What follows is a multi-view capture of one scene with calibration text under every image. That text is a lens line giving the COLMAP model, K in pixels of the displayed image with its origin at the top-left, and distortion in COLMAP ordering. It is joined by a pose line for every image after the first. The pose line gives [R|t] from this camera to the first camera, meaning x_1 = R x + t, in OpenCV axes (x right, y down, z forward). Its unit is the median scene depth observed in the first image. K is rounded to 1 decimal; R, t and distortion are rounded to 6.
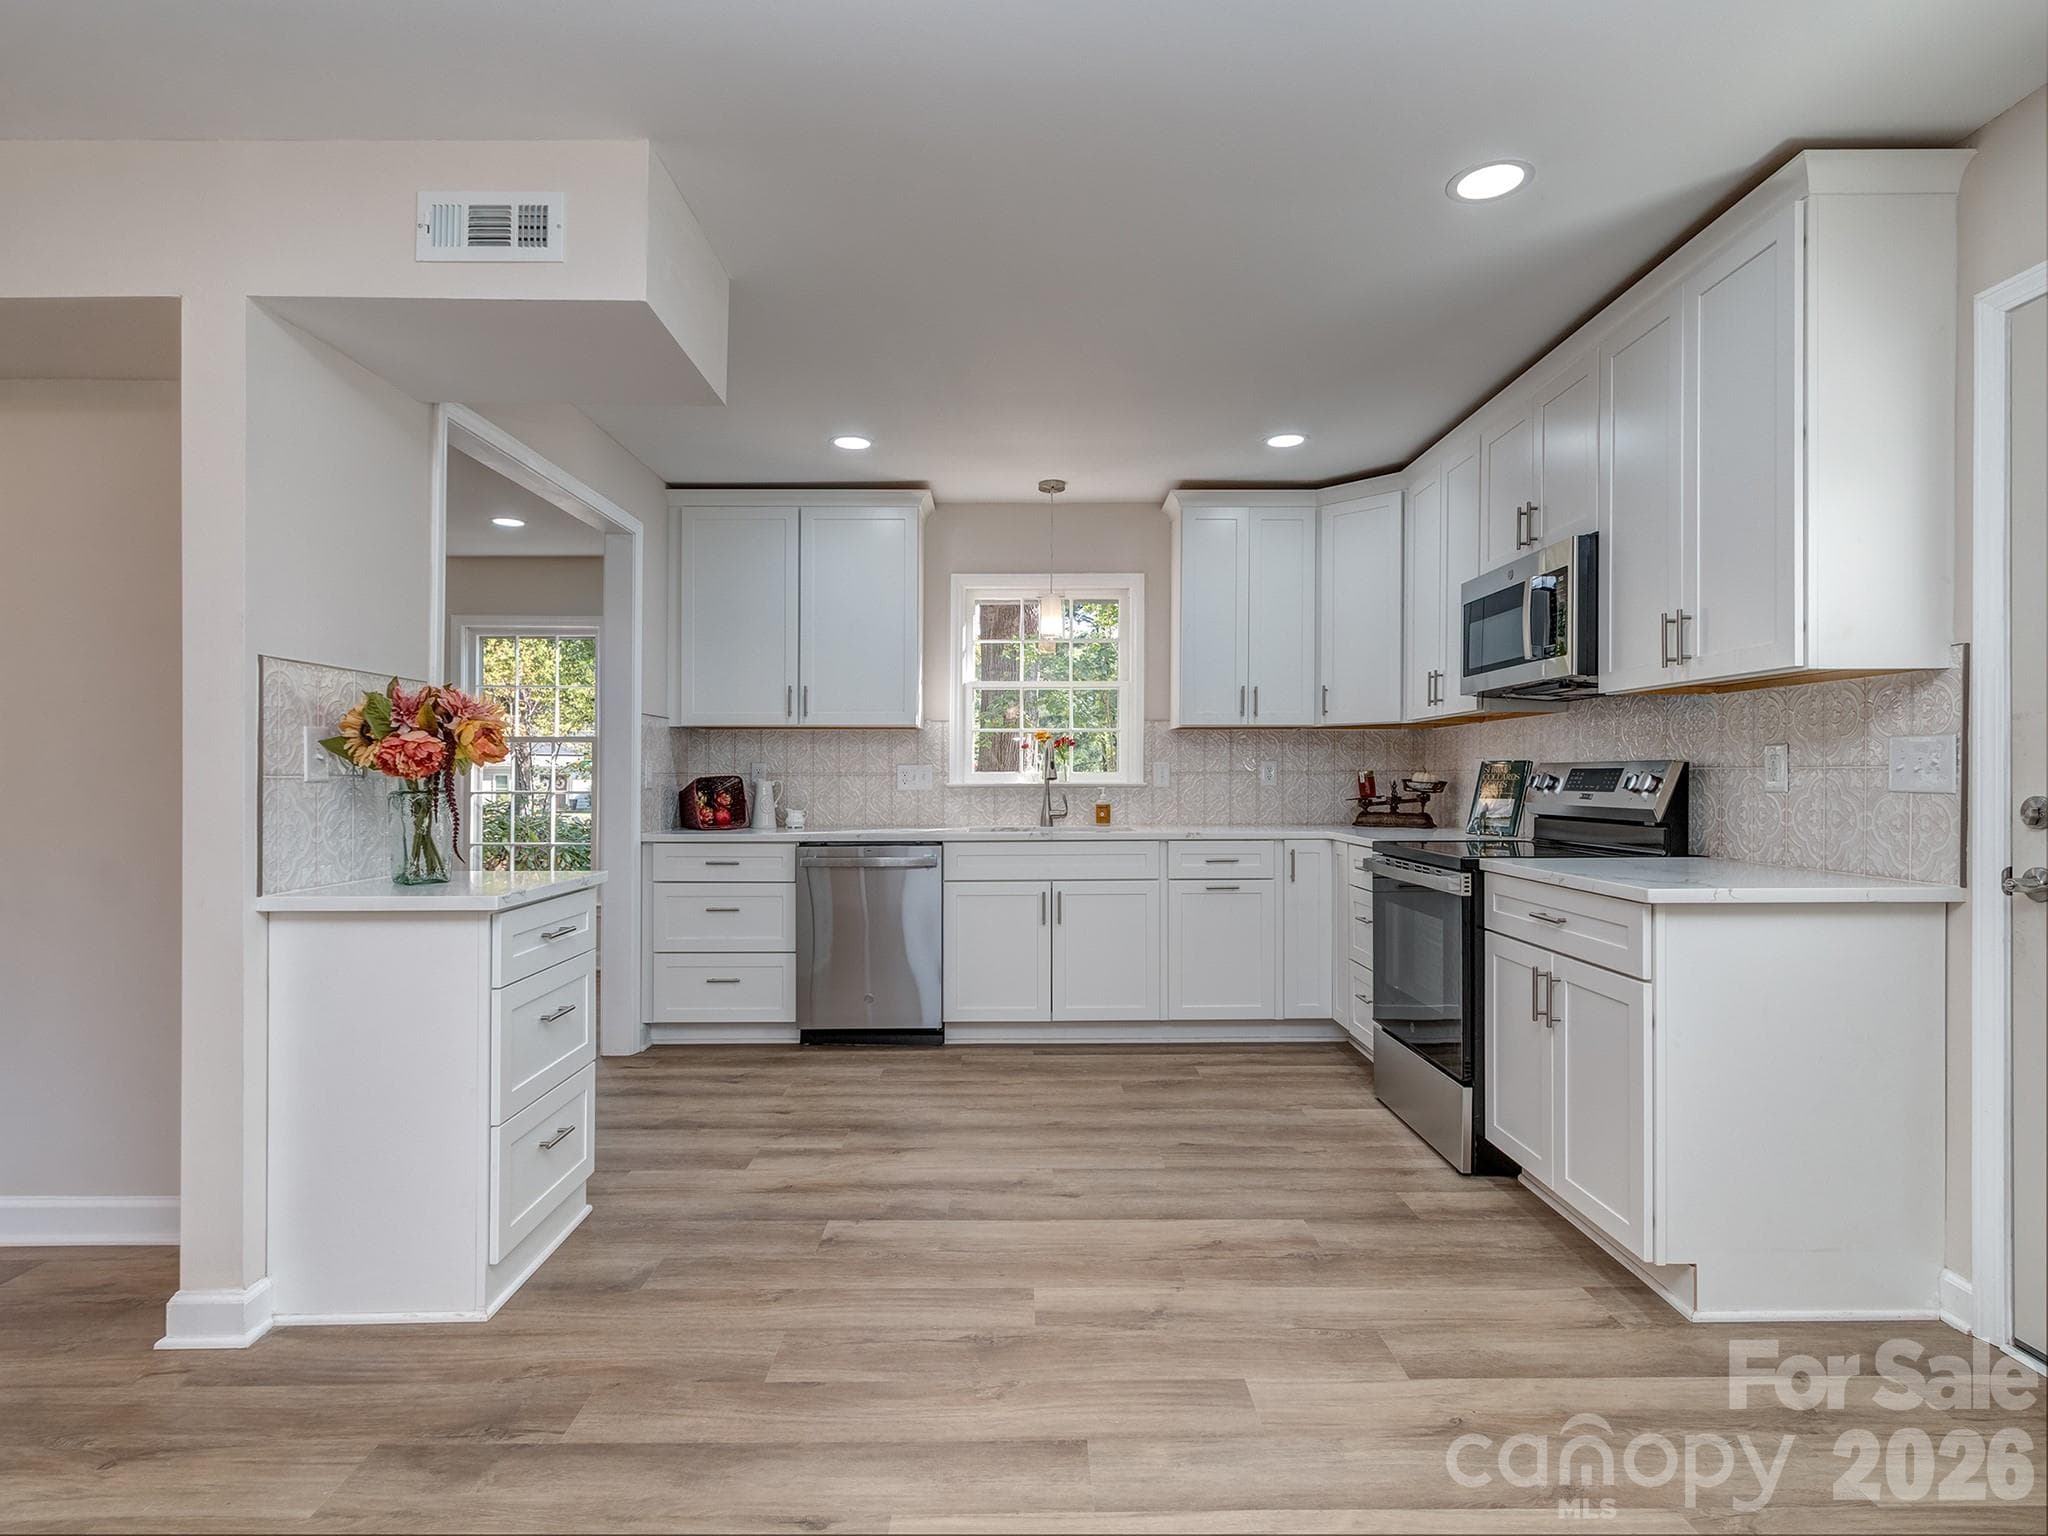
lens RADIAL K [[1062.0, 0, 1023.6], [0, 1062.0, 770.6], [0, 0, 1]] dist [-0.004066, 0.002436]
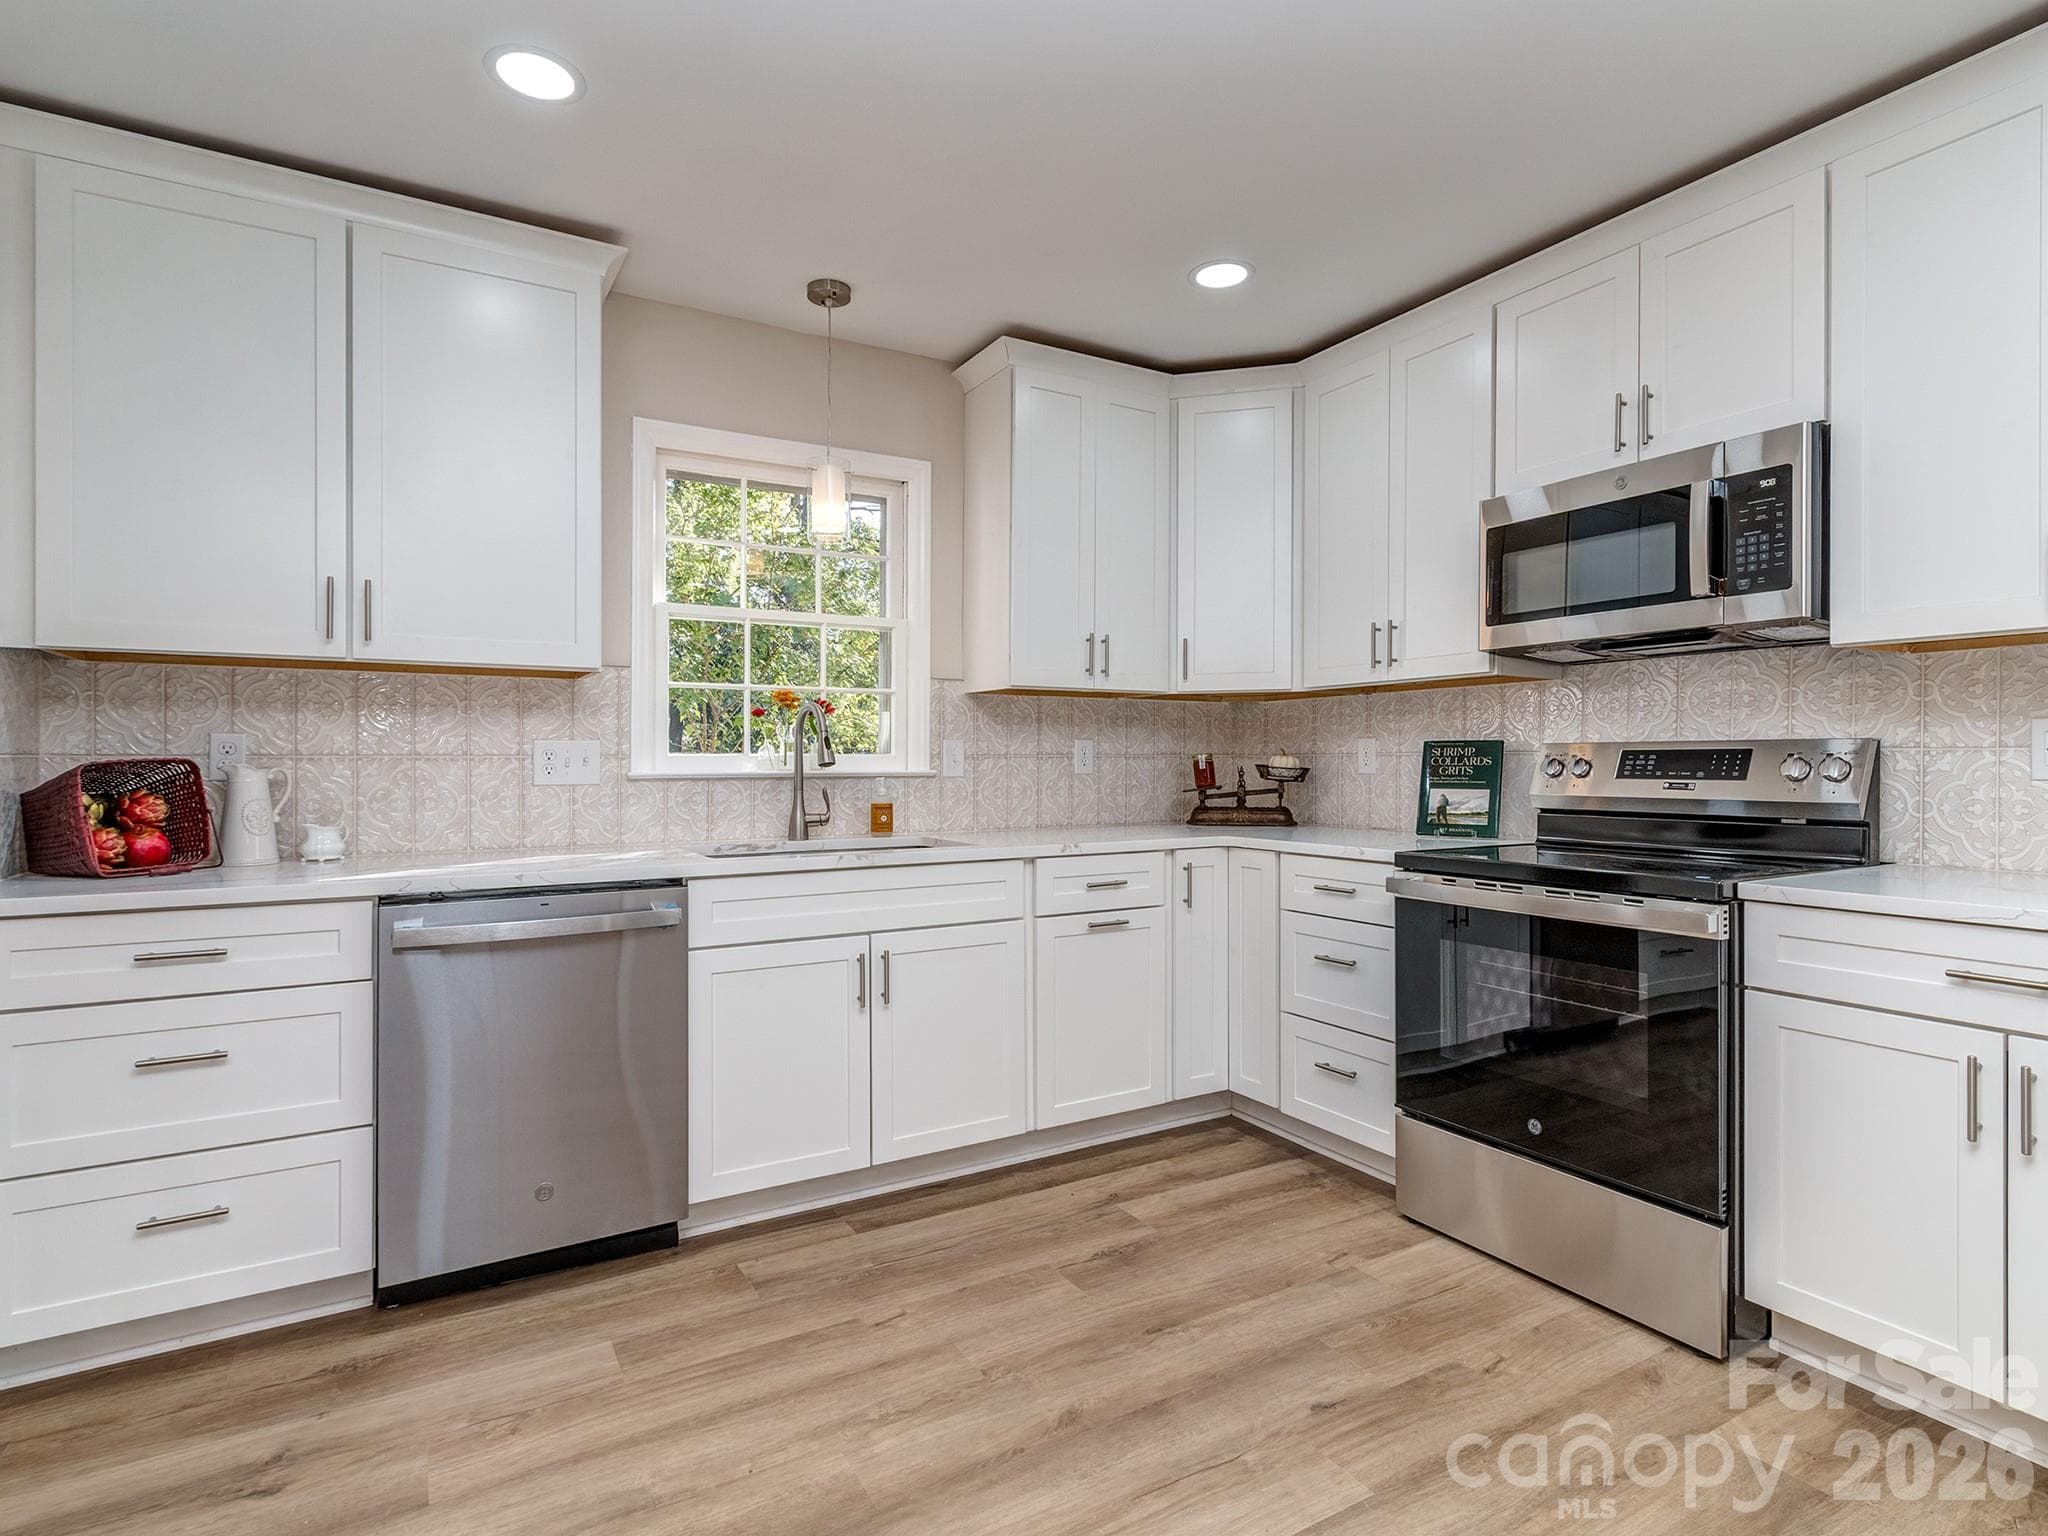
lens RADIAL K [[1062.0, 0, 1033.7], [0, 1062.0, 765.5], [0, 0, 1]] dist [-0.004066, 0.002436]
pose [[0.866318, -0.001415, 0.499490, -0.190996], [-0.002464, 0.999972, 0.007106, 0.003937], [-0.499486, -0.007386, 0.866290, 0.427207]]
